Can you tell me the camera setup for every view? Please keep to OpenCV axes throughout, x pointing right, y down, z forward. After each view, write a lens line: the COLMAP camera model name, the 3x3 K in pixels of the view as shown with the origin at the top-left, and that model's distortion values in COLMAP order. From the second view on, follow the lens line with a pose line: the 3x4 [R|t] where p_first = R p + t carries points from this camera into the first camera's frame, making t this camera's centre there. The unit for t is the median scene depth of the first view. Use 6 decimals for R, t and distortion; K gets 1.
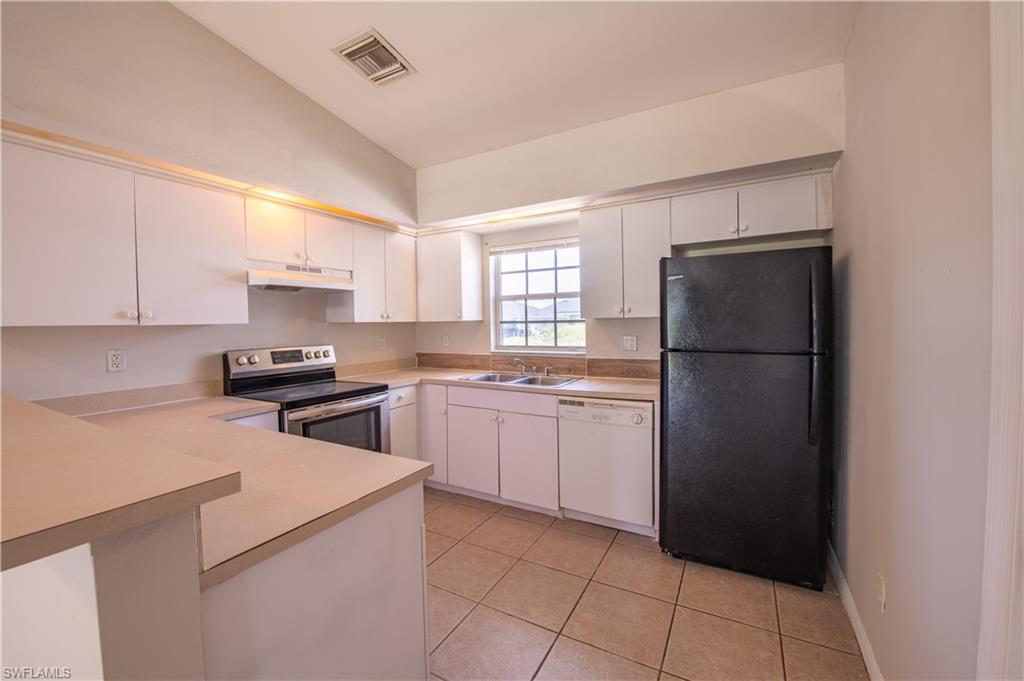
lens RADIAL K [[407.2, 0, 512.5], [0, 407.2, 335.2], [0, 0, 1]] dist [-0.016016, -0.000359]
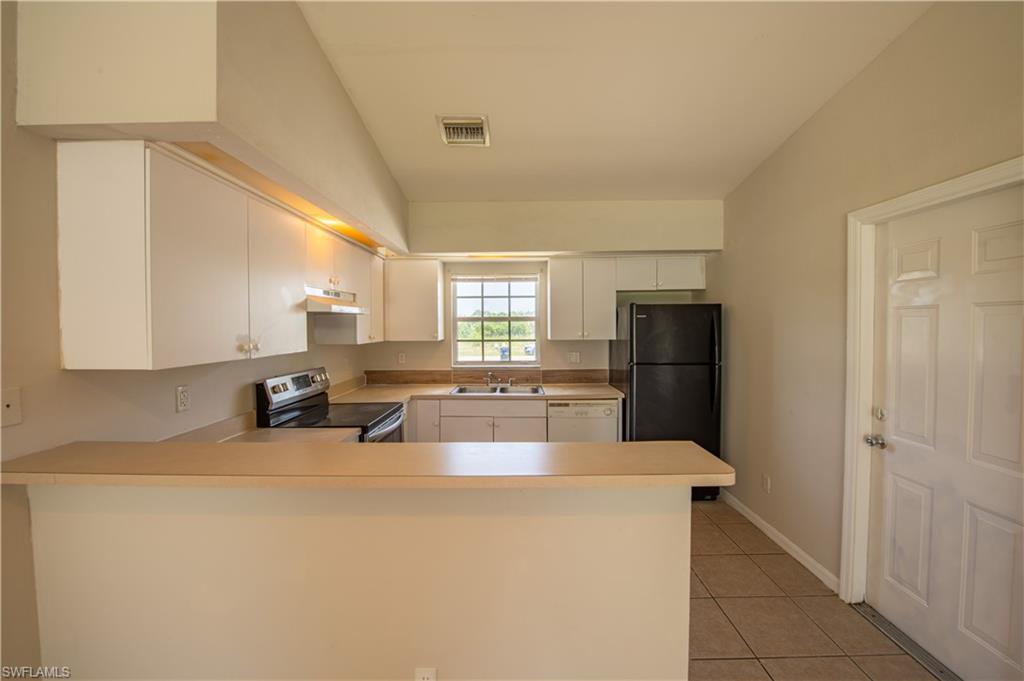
lens RADIAL K [[407.2, 0, 512.5], [0, 407.2, 335.2], [0, 0, 1]] dist [-0.016016, -0.000359]
pose [[0.875949, -0.000559, 0.482403, -0.524726], [0.006889, 0.999912, -0.011351, -0.039384], [-0.482354, 0.013266, 0.875876, -0.076955]]
